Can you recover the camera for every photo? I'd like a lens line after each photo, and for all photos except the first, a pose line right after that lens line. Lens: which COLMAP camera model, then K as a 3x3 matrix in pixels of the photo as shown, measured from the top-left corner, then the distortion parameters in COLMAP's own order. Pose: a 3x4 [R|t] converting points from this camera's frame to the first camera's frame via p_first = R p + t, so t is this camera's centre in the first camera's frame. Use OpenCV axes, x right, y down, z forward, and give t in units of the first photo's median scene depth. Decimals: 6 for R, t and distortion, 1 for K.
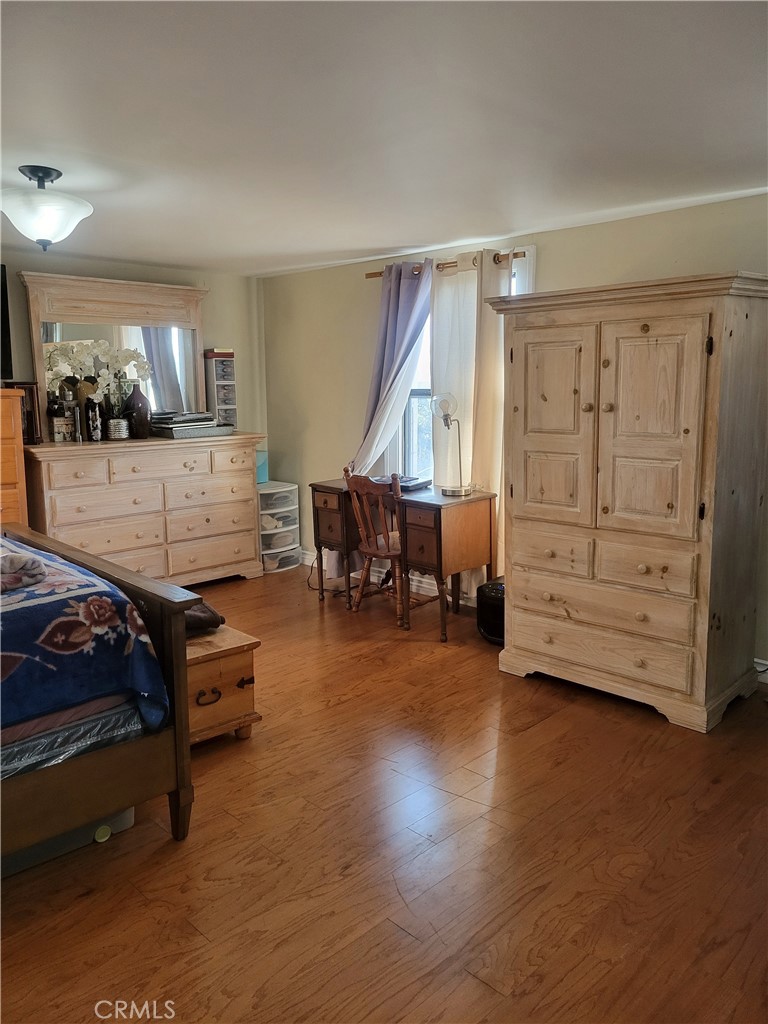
lens RADIAL K [[771.1, 0, 383.4], [0, 771.1, 516.0], [0, 0, 1]] dist [0.054087, -0.039295]
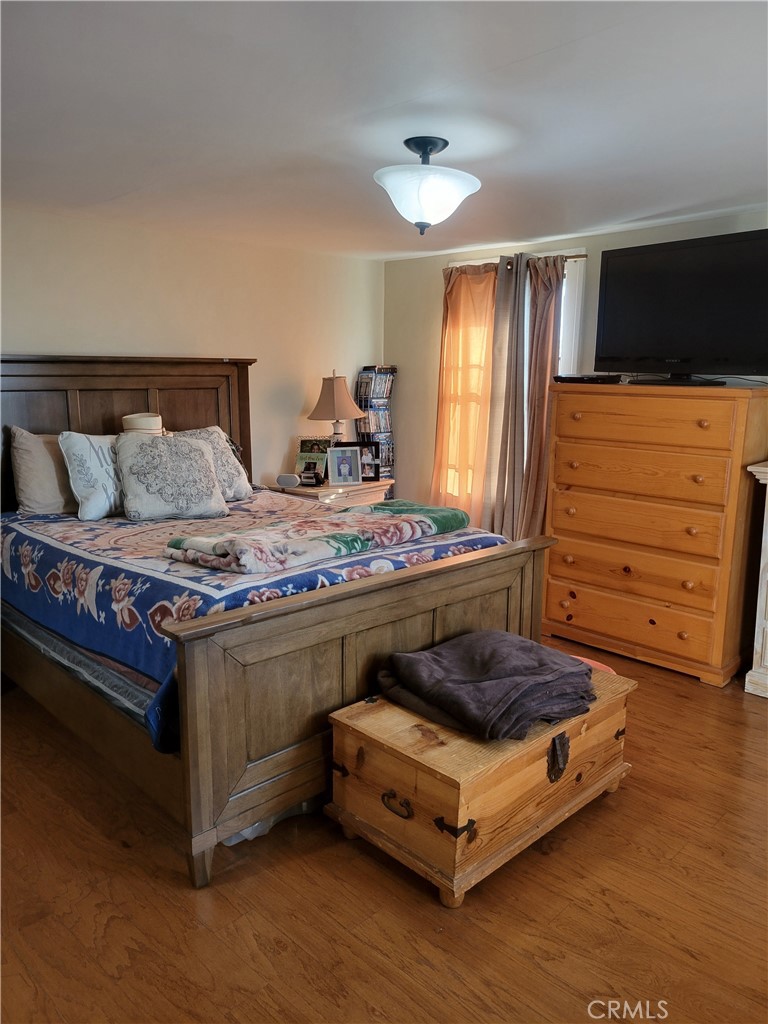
lens RADIAL K [[771.1, 0, 383.4], [0, 771.1, 516.0], [0, 0, 1]] dist [0.054087, -0.039295]
pose [[0.002047, 0.183963, -0.982931, 0.250973], [-0.170240, 0.968649, 0.180935, -0.092878], [0.985400, 0.166964, 0.033301, 0.497286]]
